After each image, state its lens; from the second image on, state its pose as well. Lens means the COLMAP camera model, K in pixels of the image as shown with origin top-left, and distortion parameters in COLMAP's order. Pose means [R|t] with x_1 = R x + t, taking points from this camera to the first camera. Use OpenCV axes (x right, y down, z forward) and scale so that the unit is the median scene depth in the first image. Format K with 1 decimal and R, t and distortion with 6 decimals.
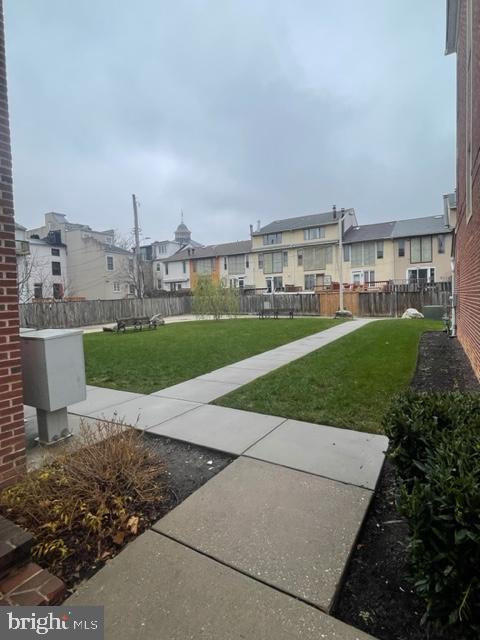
lens RADIAL K [[333.4, 0, 240.6], [0, 333.4, 318.2], [0, 0, 1]] dist [0.010893, 0.000461]
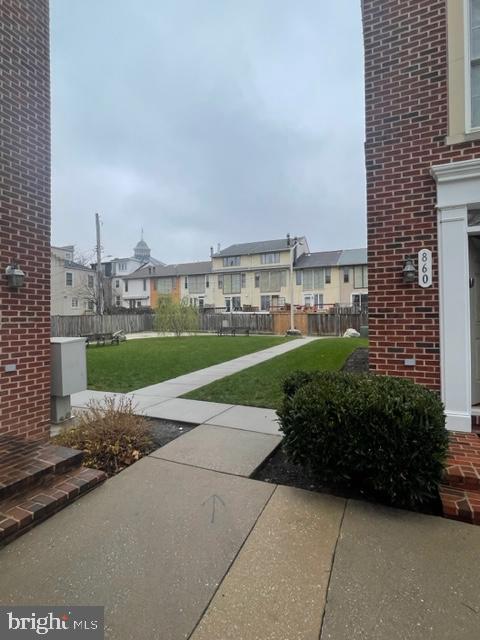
lens RADIAL K [[333.4, 0, 240.6], [0, 333.4, 318.2], [0, 0, 1]] dist [0.010893, 0.000461]
pose [[0.992383, 0.019038, 0.121712, -0.001526], [-0.012151, 0.998296, -0.057078, 0.002448], [-0.122592, 0.055164, 0.990923, -0.039994]]
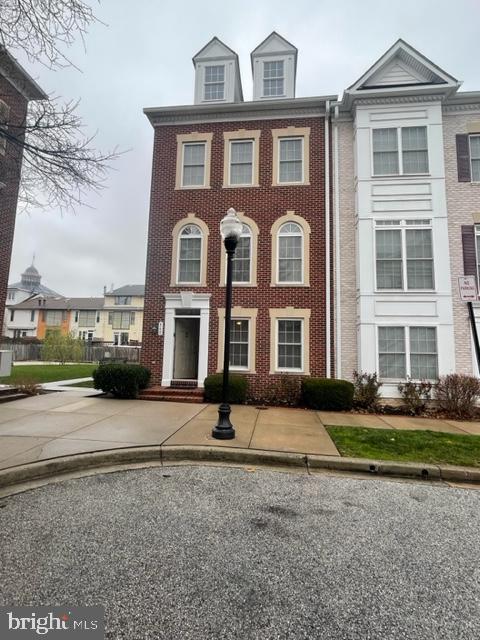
lens RADIAL K [[332.8, 0, 239.0], [0, 332.8, 314.6], [0, 0, 1]] dist [-0.002021, 0.000456]
pose [[0.914464, 0.101122, 0.391829, 0.014865], [-0.028996, 0.982160, -0.185801, 0.019532], [-0.403627, 0.158546, 0.901082, -0.228361]]
